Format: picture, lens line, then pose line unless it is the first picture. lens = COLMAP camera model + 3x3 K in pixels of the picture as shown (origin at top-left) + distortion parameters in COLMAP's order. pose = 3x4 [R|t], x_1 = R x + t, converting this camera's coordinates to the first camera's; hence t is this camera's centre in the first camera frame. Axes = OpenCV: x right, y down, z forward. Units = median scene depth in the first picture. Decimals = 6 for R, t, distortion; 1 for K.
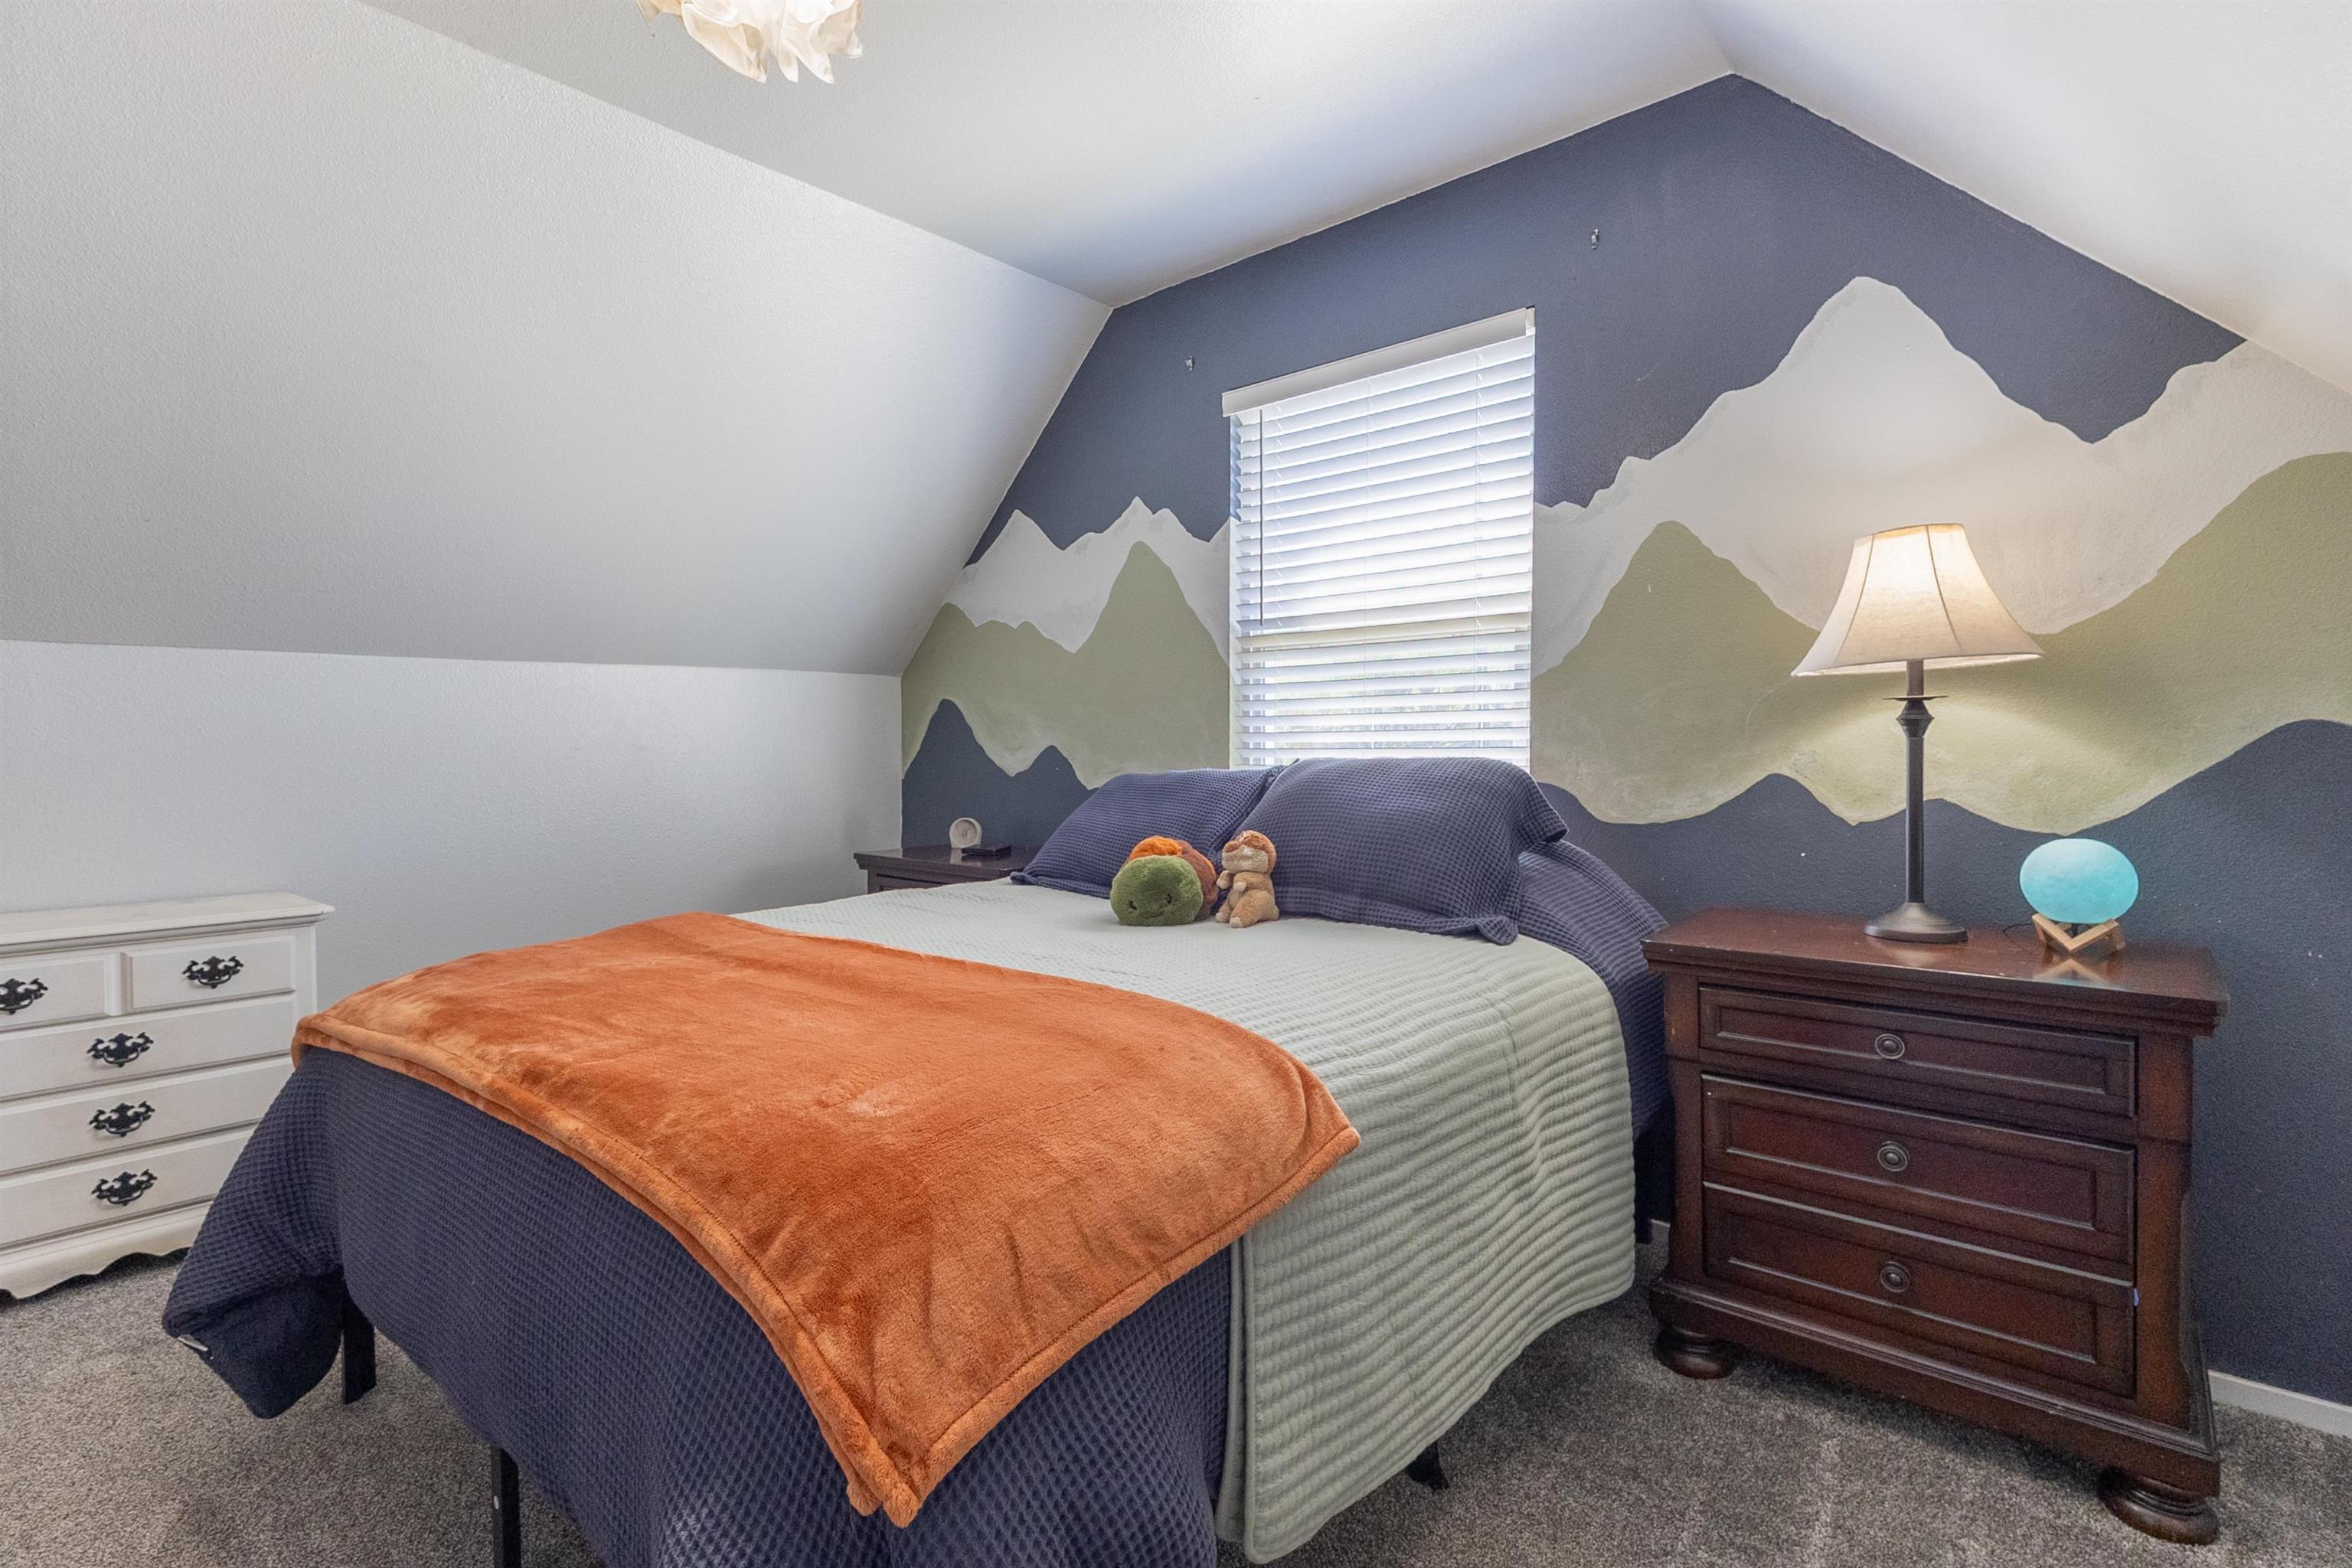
lens RADIAL K [[1137.0, 0, 1176.0], [0, 1137.0, 784.0], [0, 0, 1]] dist [0.024245, -0.000296]
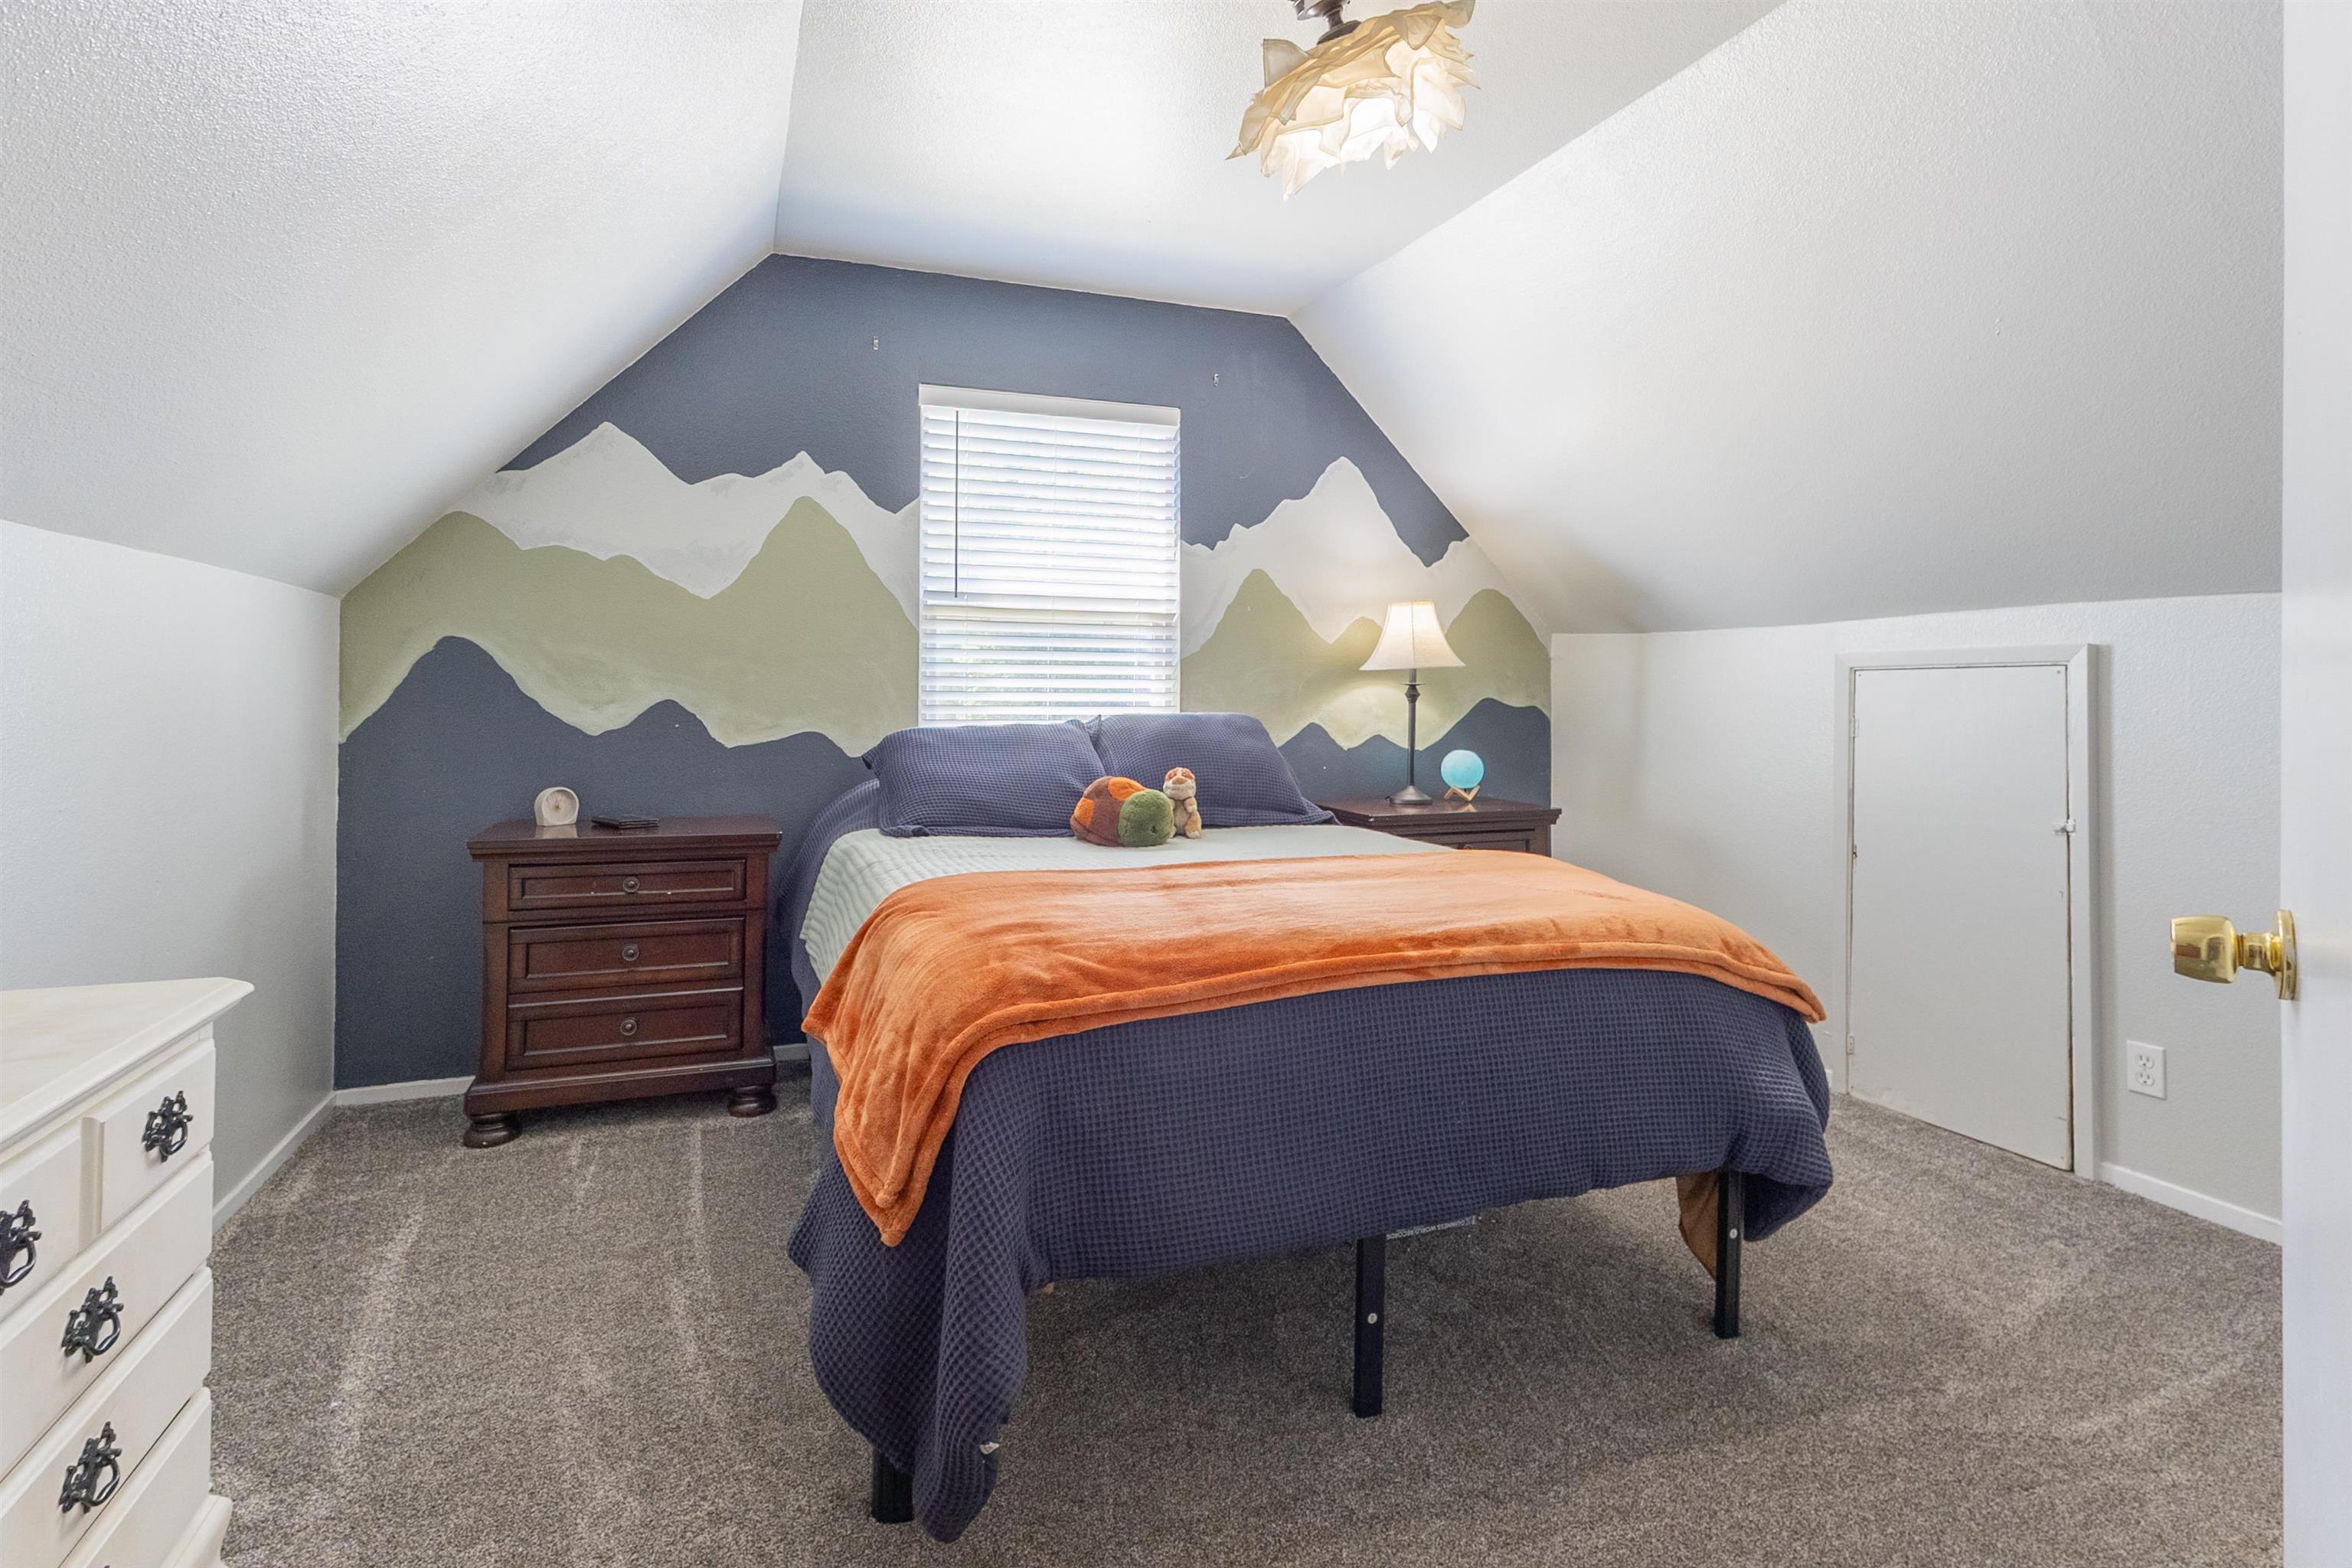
lens RADIAL K [[1145.9, 0, 1175.3], [0, 1145.9, 708.1], [0, 0, 1]] dist [0.000145, -0.000086]
pose [[0.462218, 0.003380, 0.886760, -0.991039], [0.020017, 0.999698, -0.014244, -0.009028], [-0.886540, 0.024334, 0.462011, 0.326525]]
